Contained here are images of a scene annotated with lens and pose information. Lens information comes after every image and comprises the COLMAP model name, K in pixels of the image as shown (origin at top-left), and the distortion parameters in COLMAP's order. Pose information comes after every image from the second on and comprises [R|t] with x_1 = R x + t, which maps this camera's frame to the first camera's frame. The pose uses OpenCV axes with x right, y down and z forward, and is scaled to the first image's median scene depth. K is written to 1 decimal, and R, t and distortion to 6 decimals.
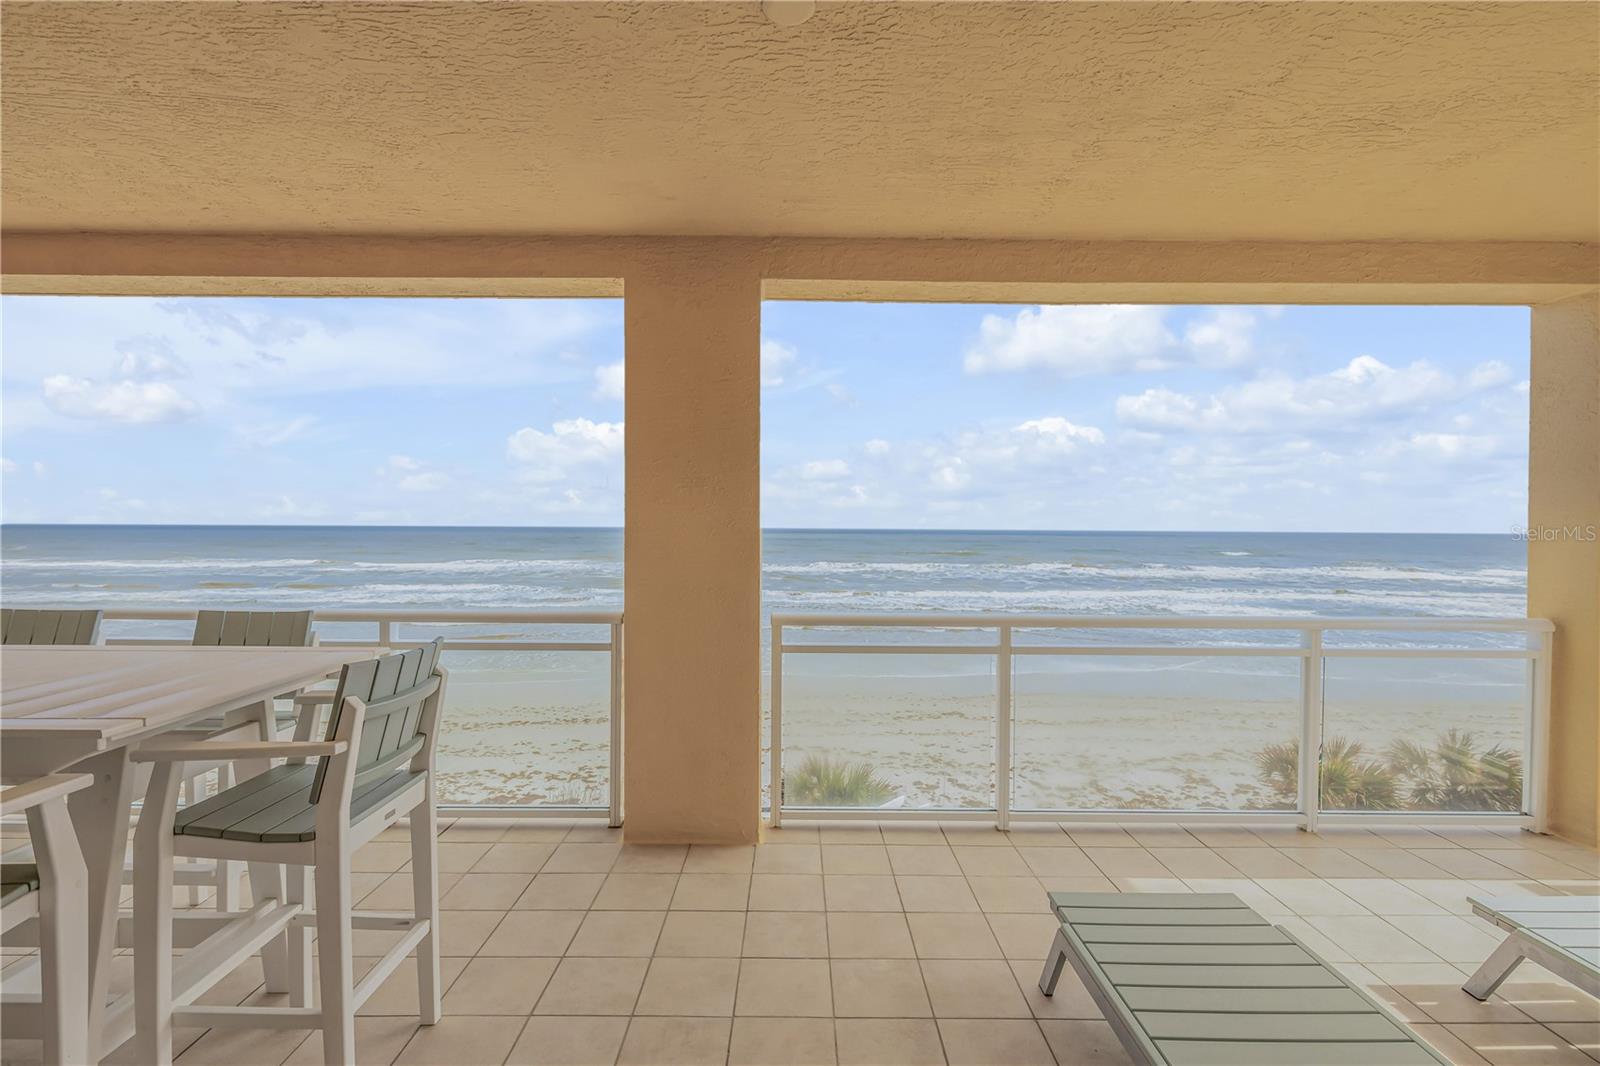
lens RADIAL K [[722.0, 0, 793.6], [0, 722.0, 529.7], [0, 0, 1]] dist [0.007105, -0.001595]
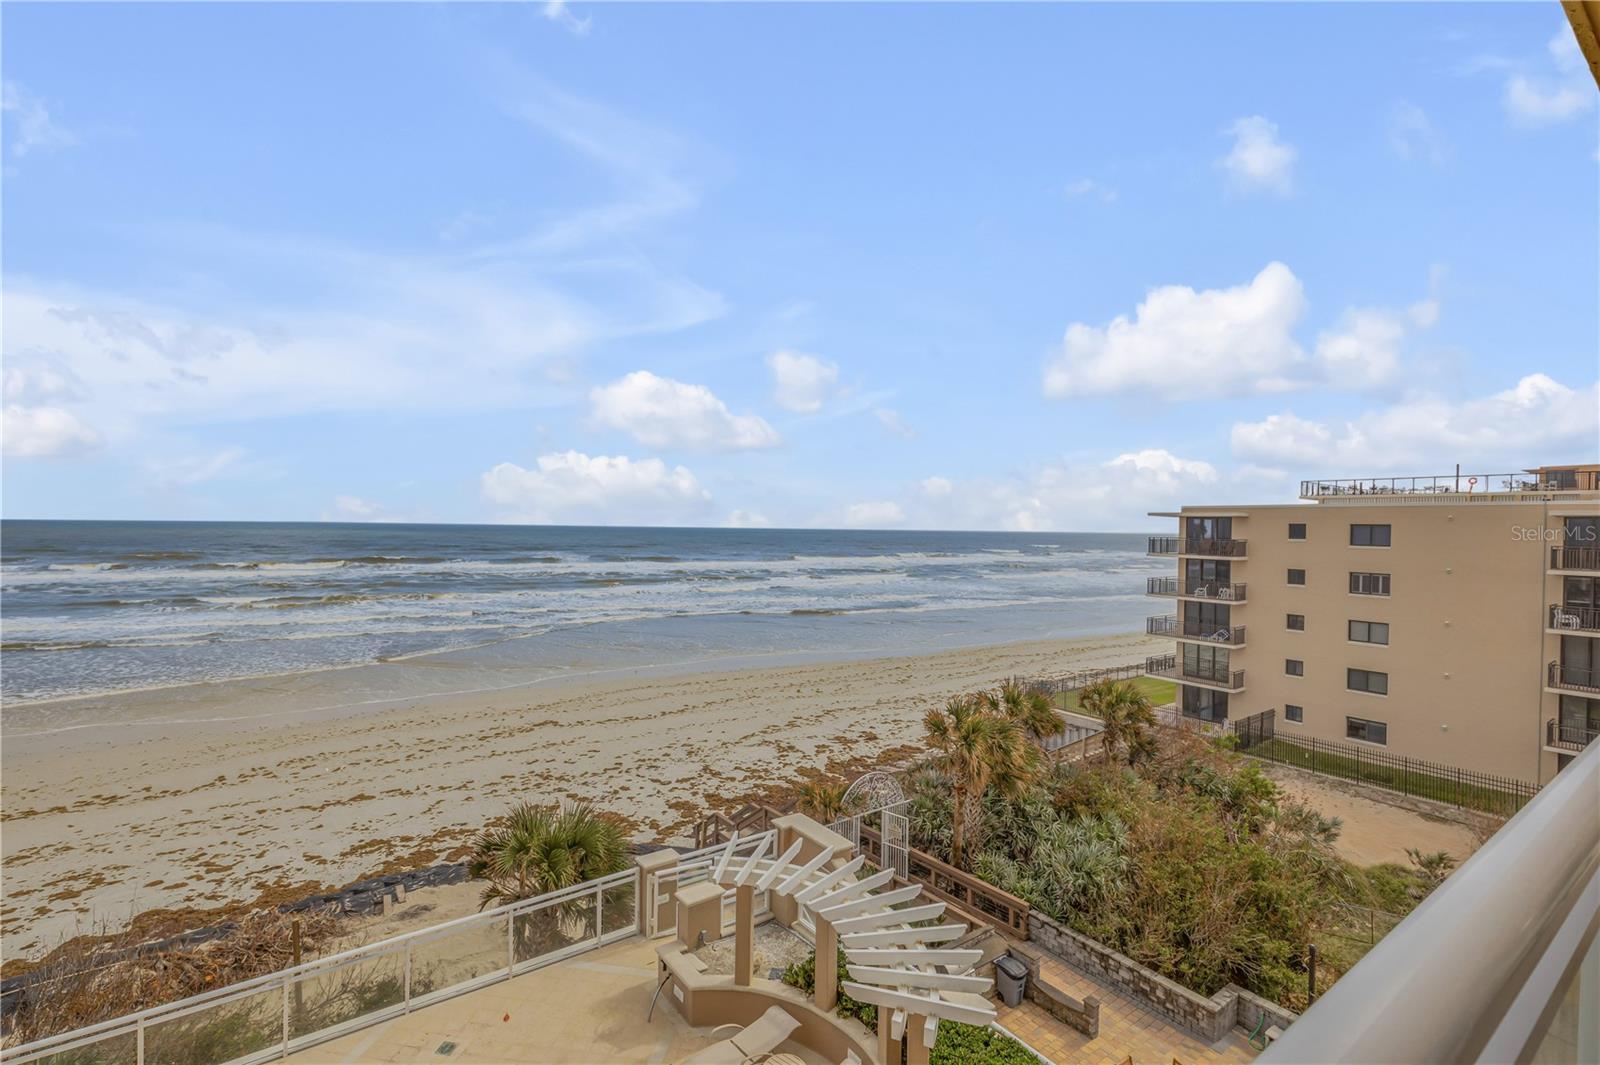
lens RADIAL K [[722.0, 0, 796.0], [0, 722.0, 543.3], [0, 0, 1]] dist [0.007105, -0.001595]
pose [[0.808897, -0.009463, 0.587874, -0.098080], [-0.003809, 0.999765, 0.021335, 0.001011], [-0.587938, -0.019497, 0.808671, 0.089193]]
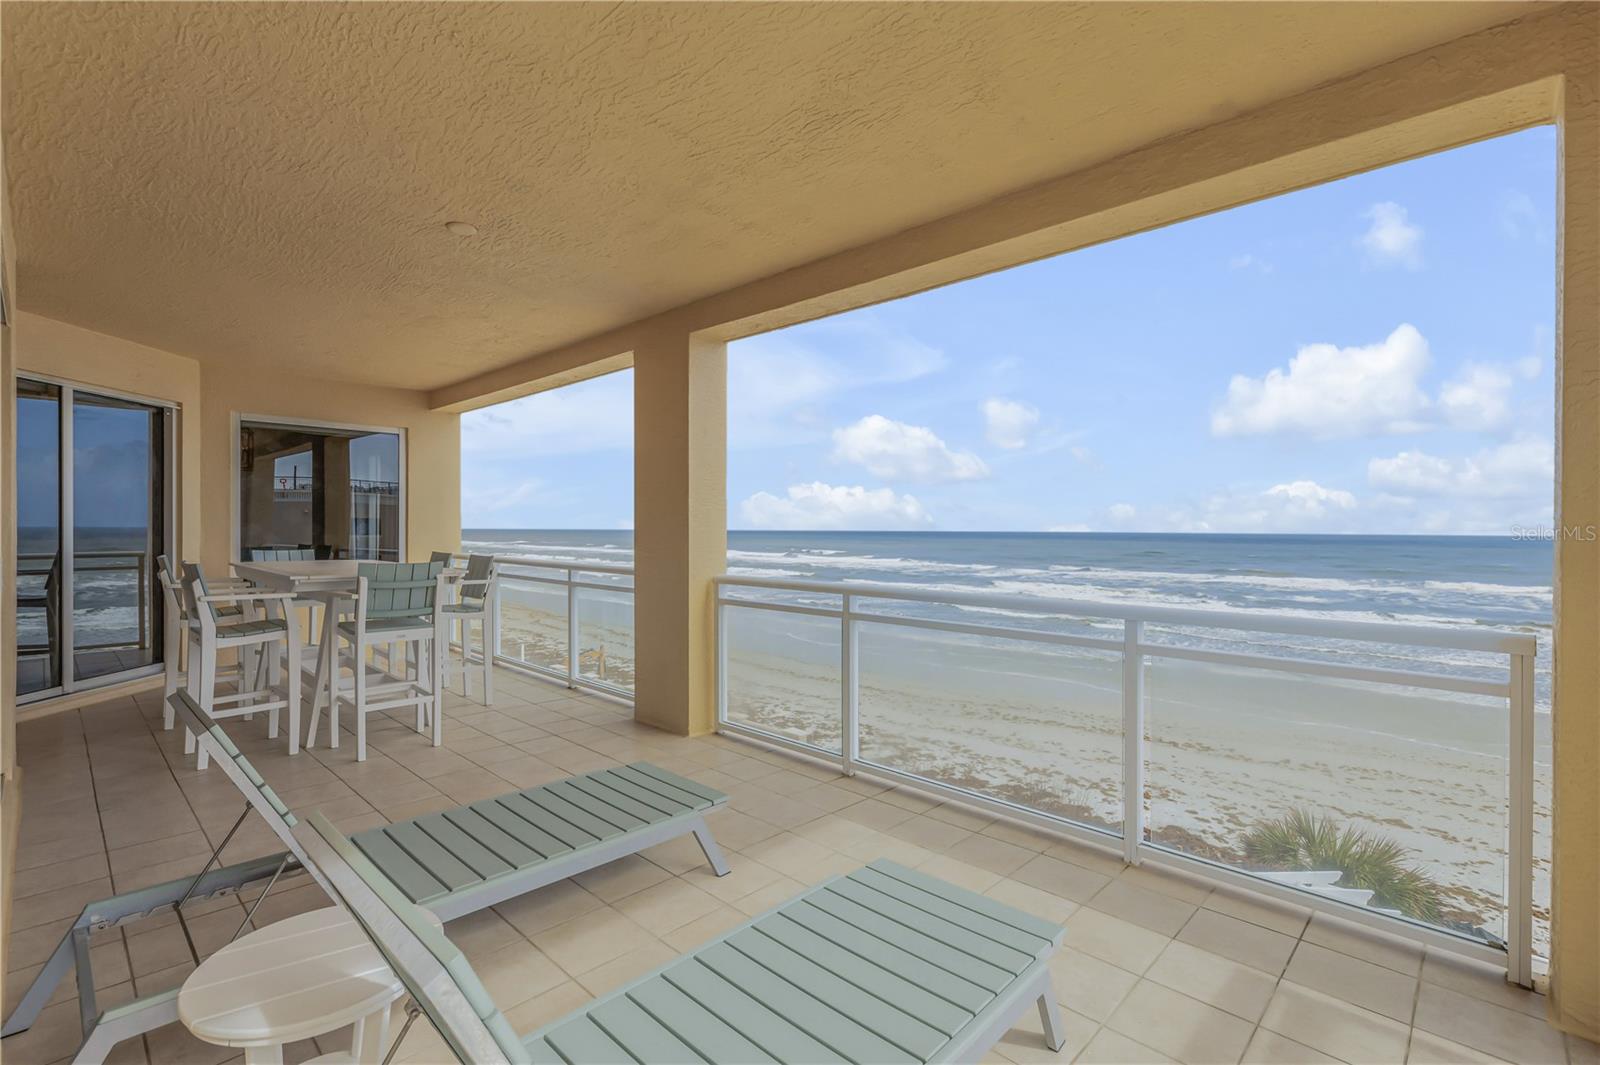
lens RADIAL K [[722.0, 0, 795.6], [0, 722.0, 533.7], [0, 0, 1]] dist [0.007105, -0.001595]
pose [[0.722322, 0.005299, -0.691537, 0.088726], [-0.007483, 0.999972, -0.000154, 0.003169], [0.691517, 0.005286, 0.722341, 0.010474]]
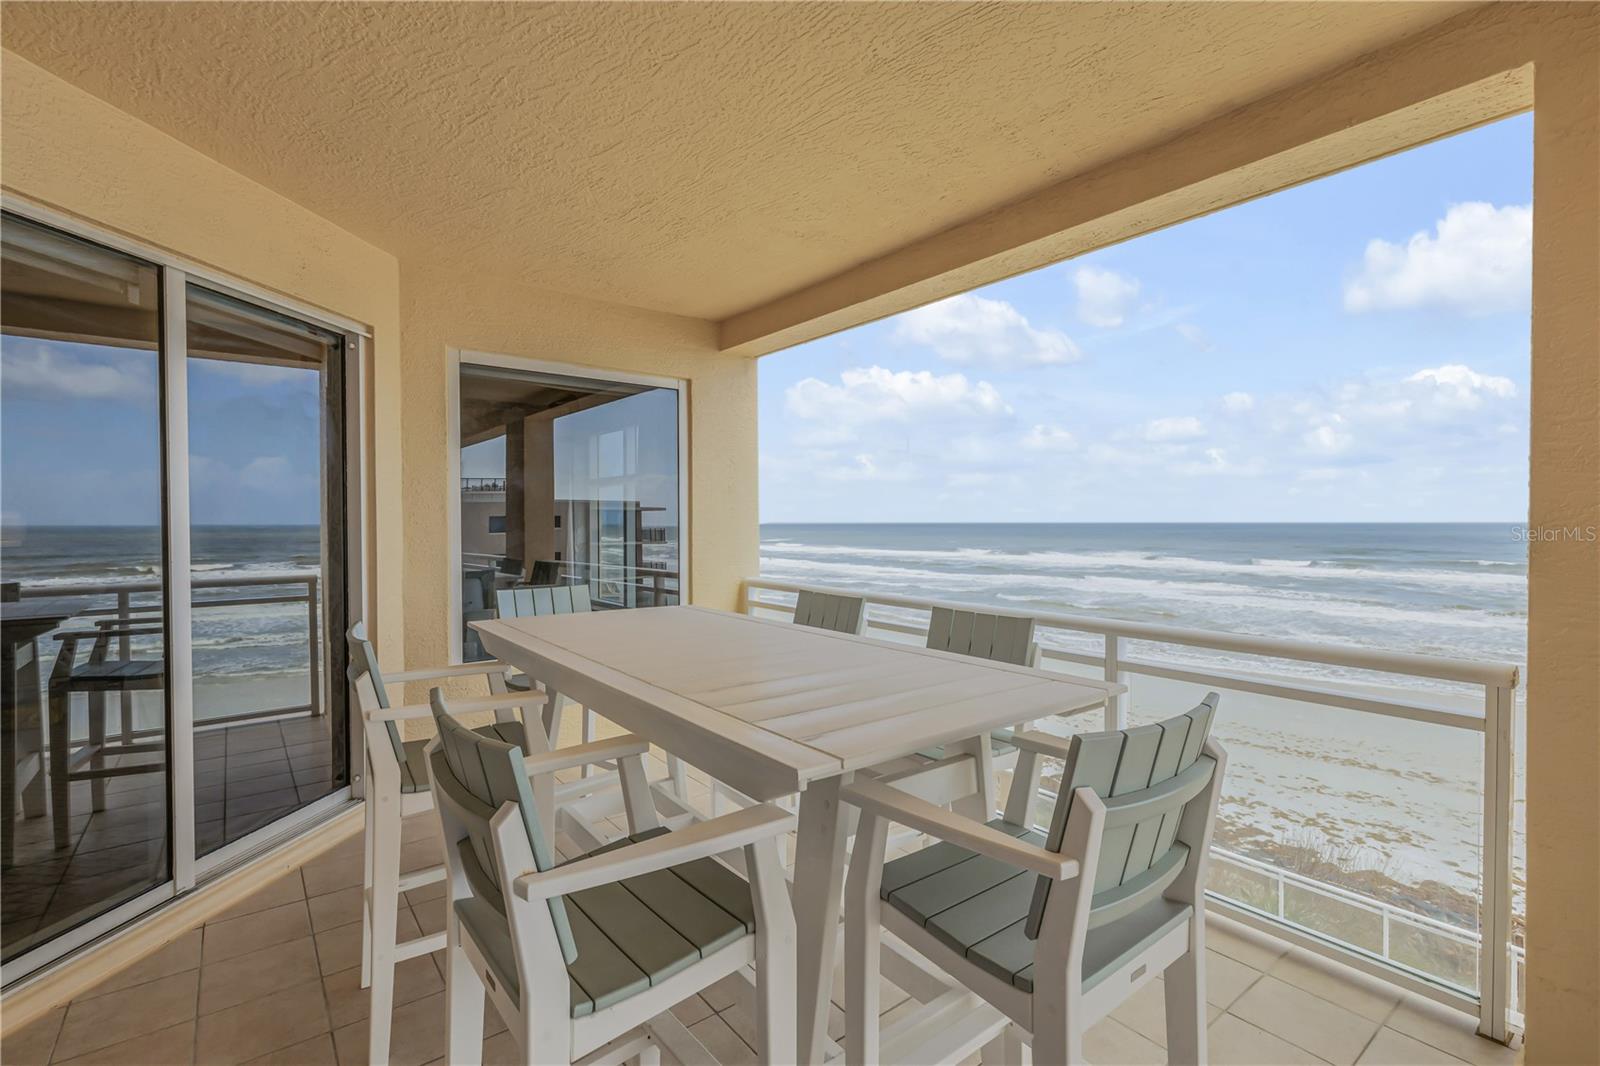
lens RADIAL K [[722.0, 0, 799.5], [0, 722.0, 534.5], [0, 0, 1]] dist [0.007105, -0.001595]
pose [[0.617151, 0.007982, -0.786804, -0.011581], [-0.000932, 0.999955, 0.009413, 0.000393], [0.786844, -0.005076, 0.617131, 0.017934]]
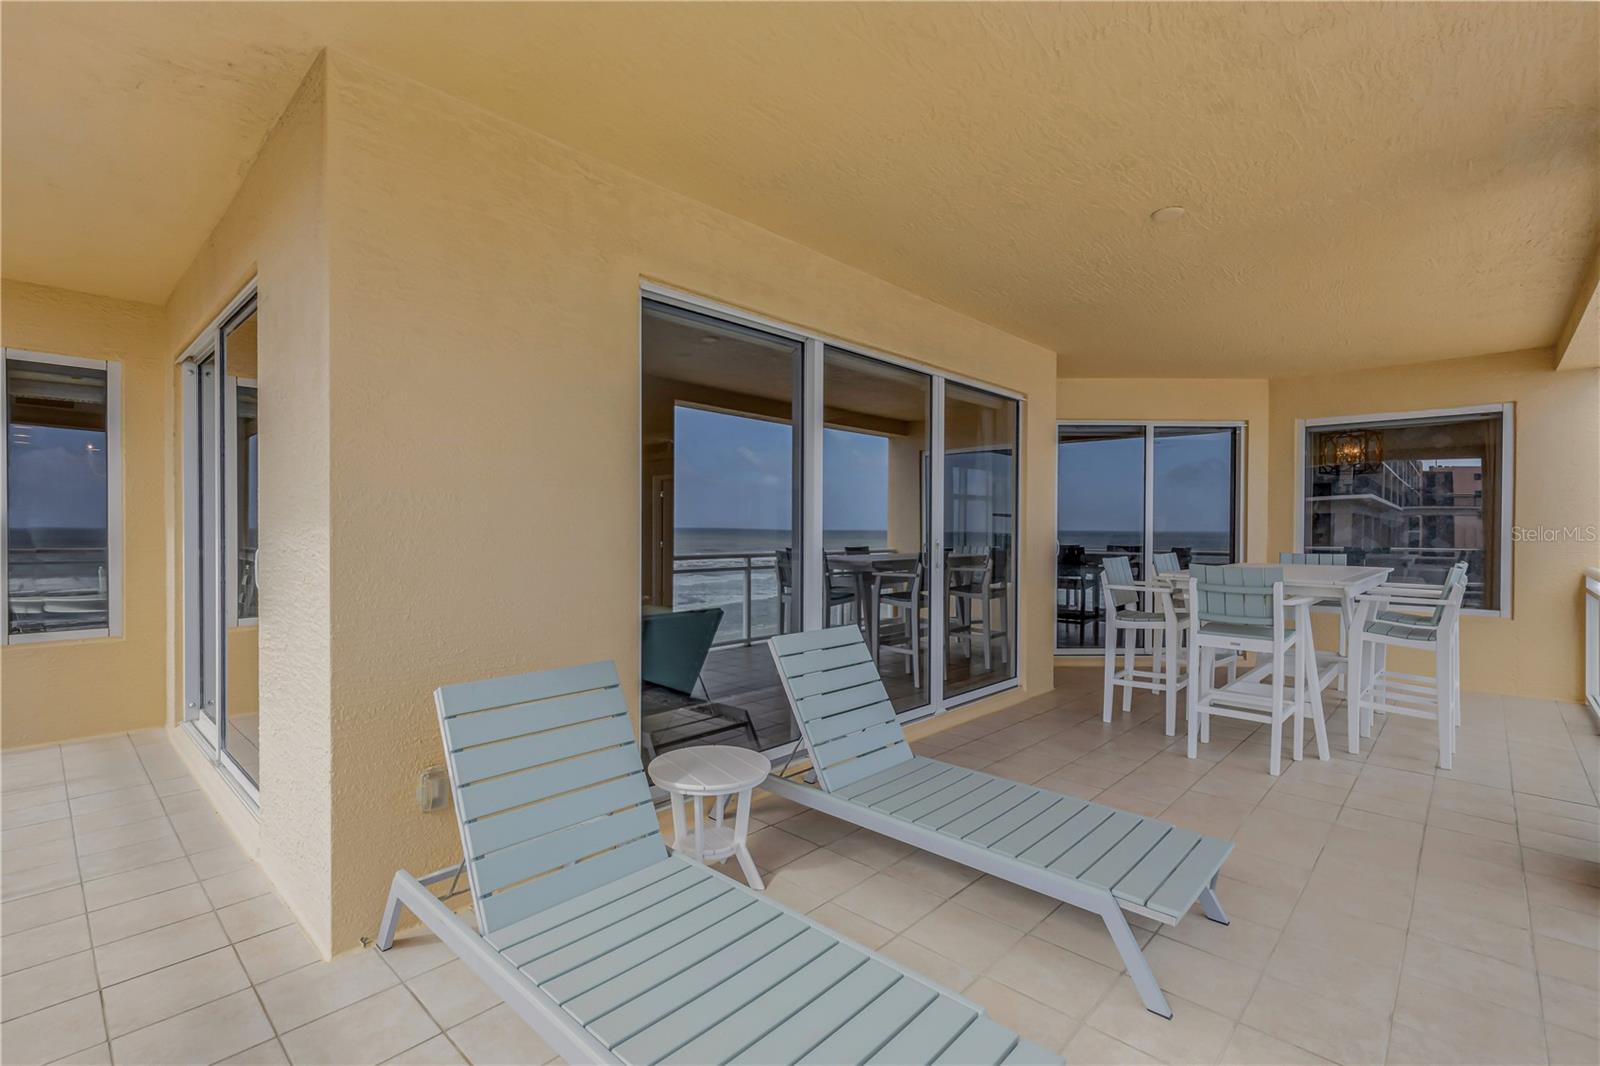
lens RADIAL K [[722.0, 0, 800.5], [0, 722.0, 539.5], [0, 0, 1]] dist [0.007105, -0.001595]
pose [[-0.678163, 0.005741, -0.734889, 0.088648], [-0.010167, 0.999801, 0.017192, 0.002956], [0.734841, 0.019131, -0.677969, 0.070331]]
